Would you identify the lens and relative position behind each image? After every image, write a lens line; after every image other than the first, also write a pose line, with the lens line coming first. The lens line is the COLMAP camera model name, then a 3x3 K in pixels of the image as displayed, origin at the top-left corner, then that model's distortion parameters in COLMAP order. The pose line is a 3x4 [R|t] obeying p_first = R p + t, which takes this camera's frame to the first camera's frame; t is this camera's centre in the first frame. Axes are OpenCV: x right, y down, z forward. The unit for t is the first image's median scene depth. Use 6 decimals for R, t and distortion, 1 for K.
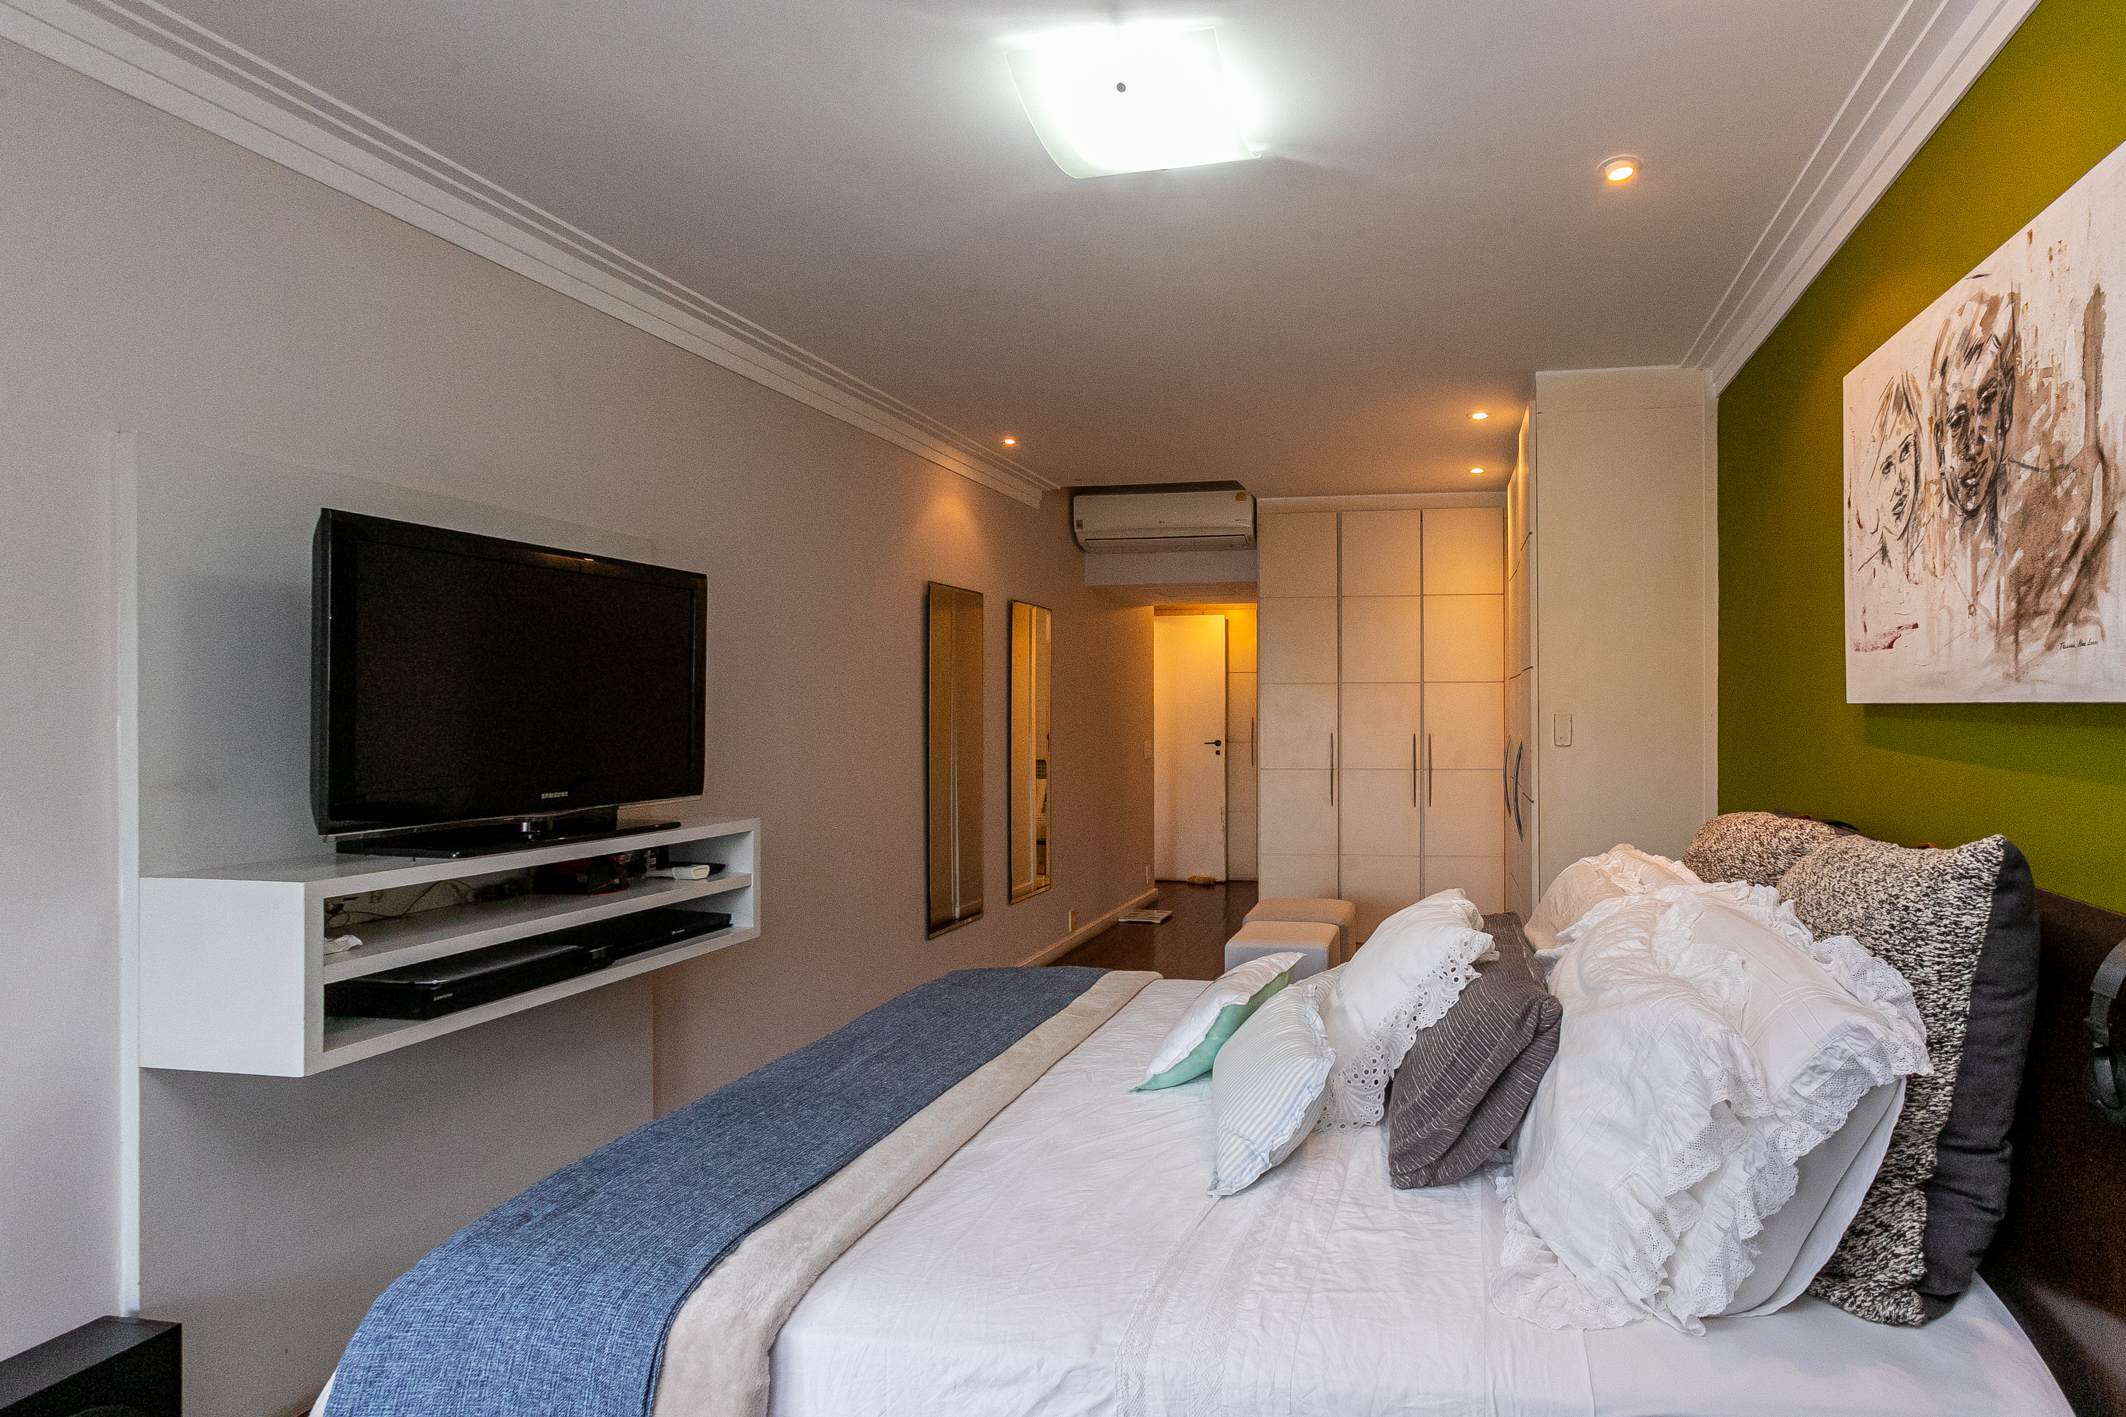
lens RADIAL K [[955.3, 0, 1170.1], [0, 955.3, 698.5], [0, 0, 1]] dist [0.008858, 0.002073]
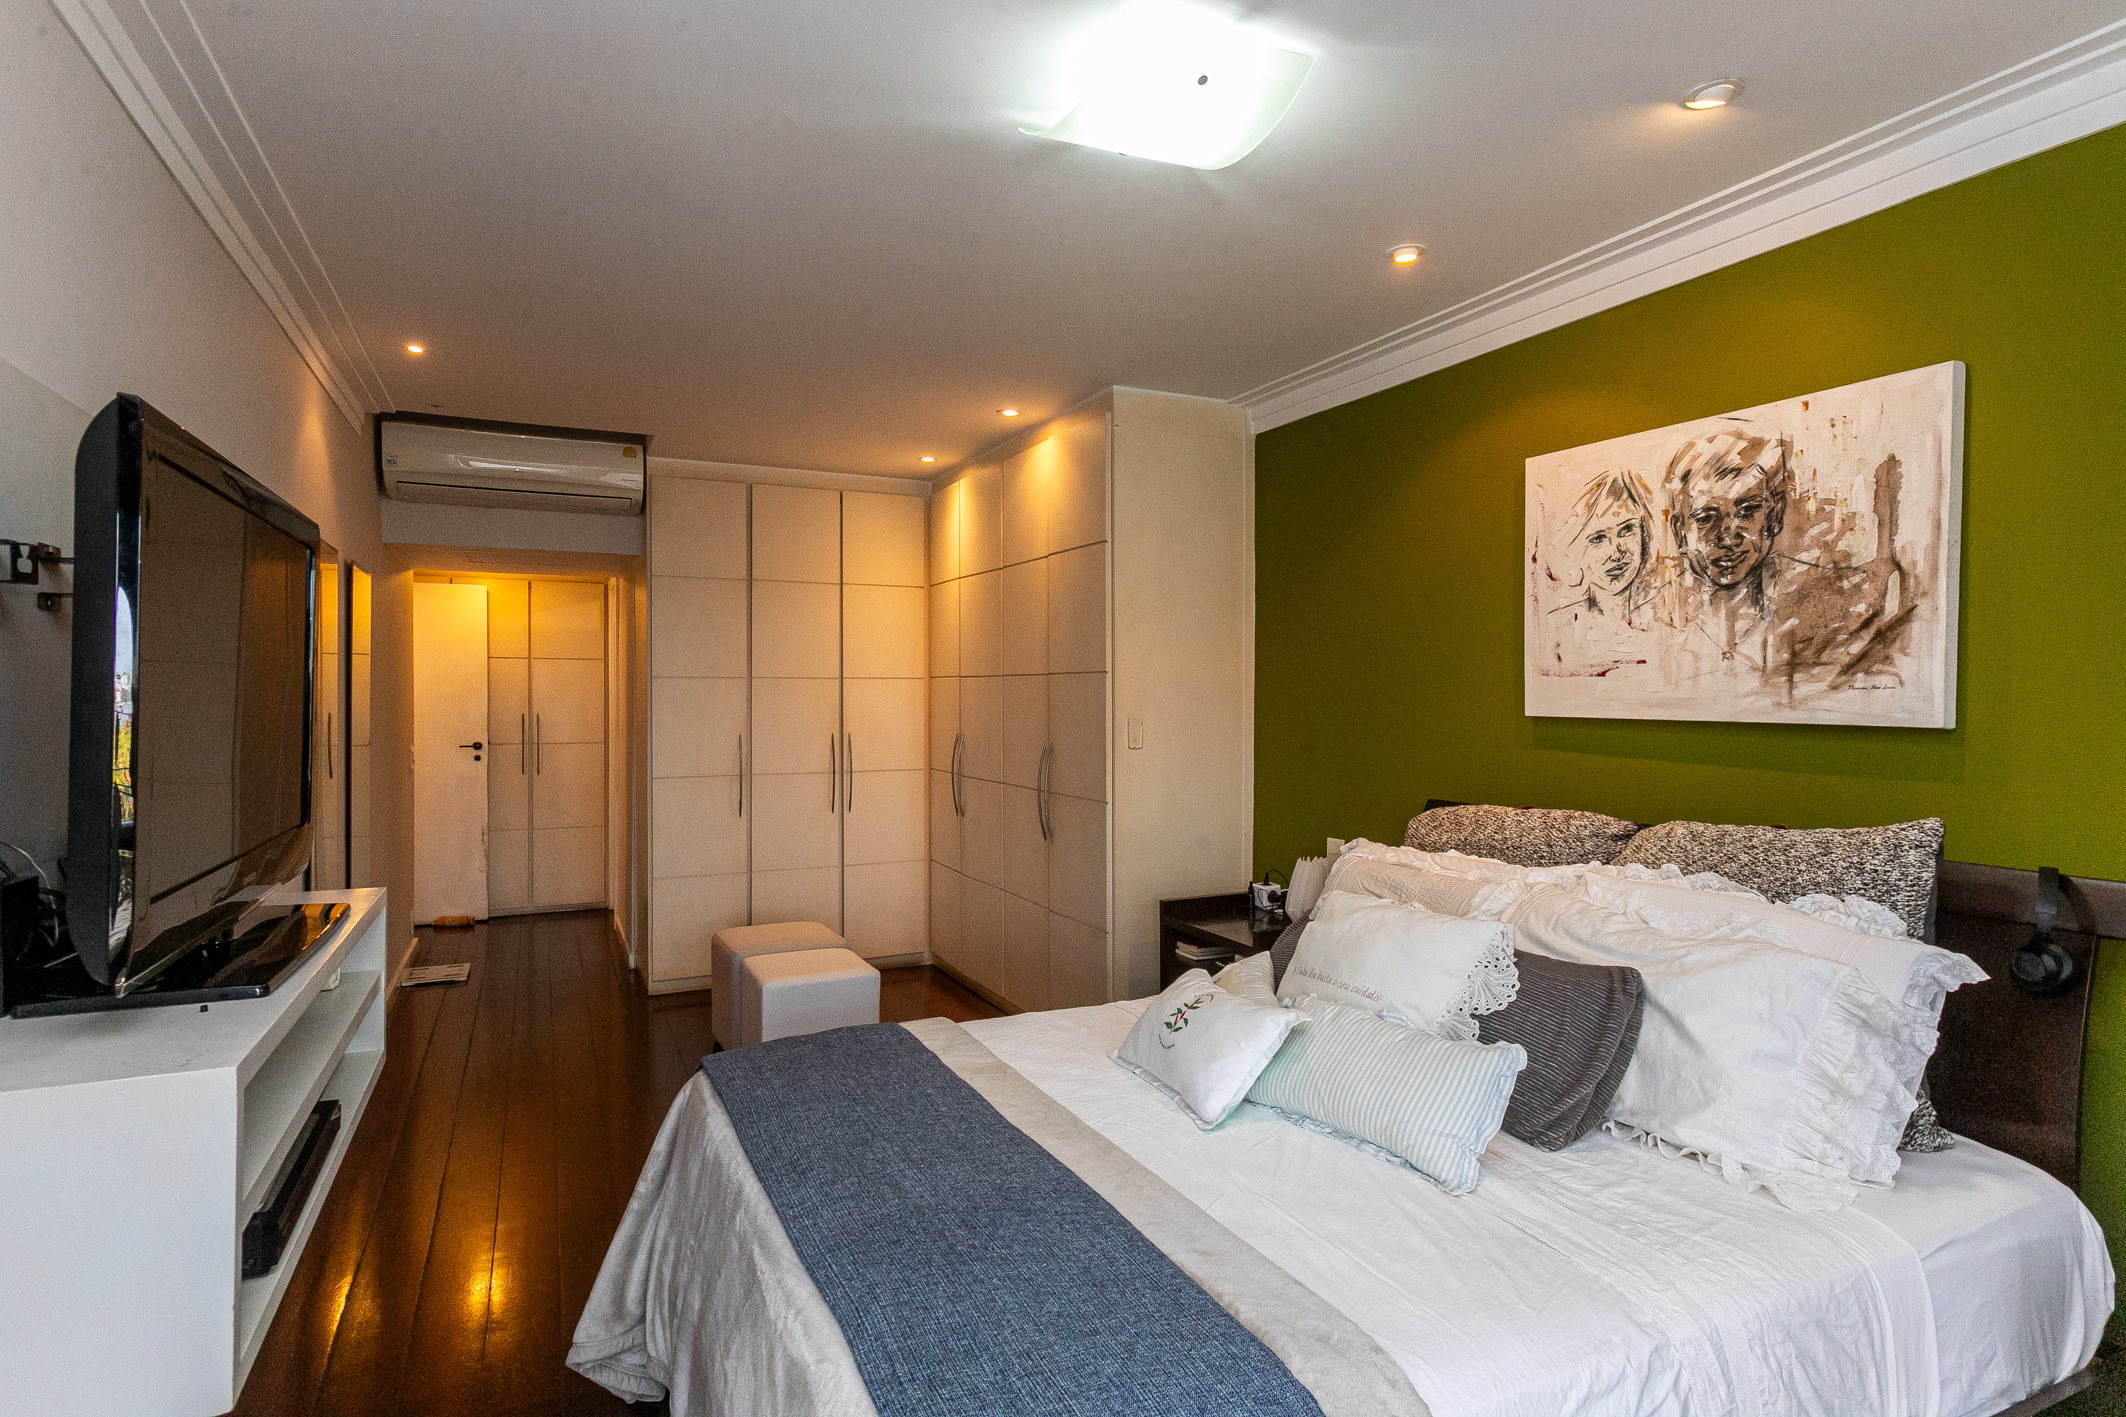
lens RADIAL K [[1053.4, 0, 1058.8], [0, 1053.4, 698.3], [0, 0, 1]] dist [0.012681, 0.002108]
pose [[0.849214, 0.002151, 0.528045, -0.809349], [-0.005847, 0.999969, 0.005330, -0.032176], [-0.528017, -0.007614, 0.849200, 0.202000]]
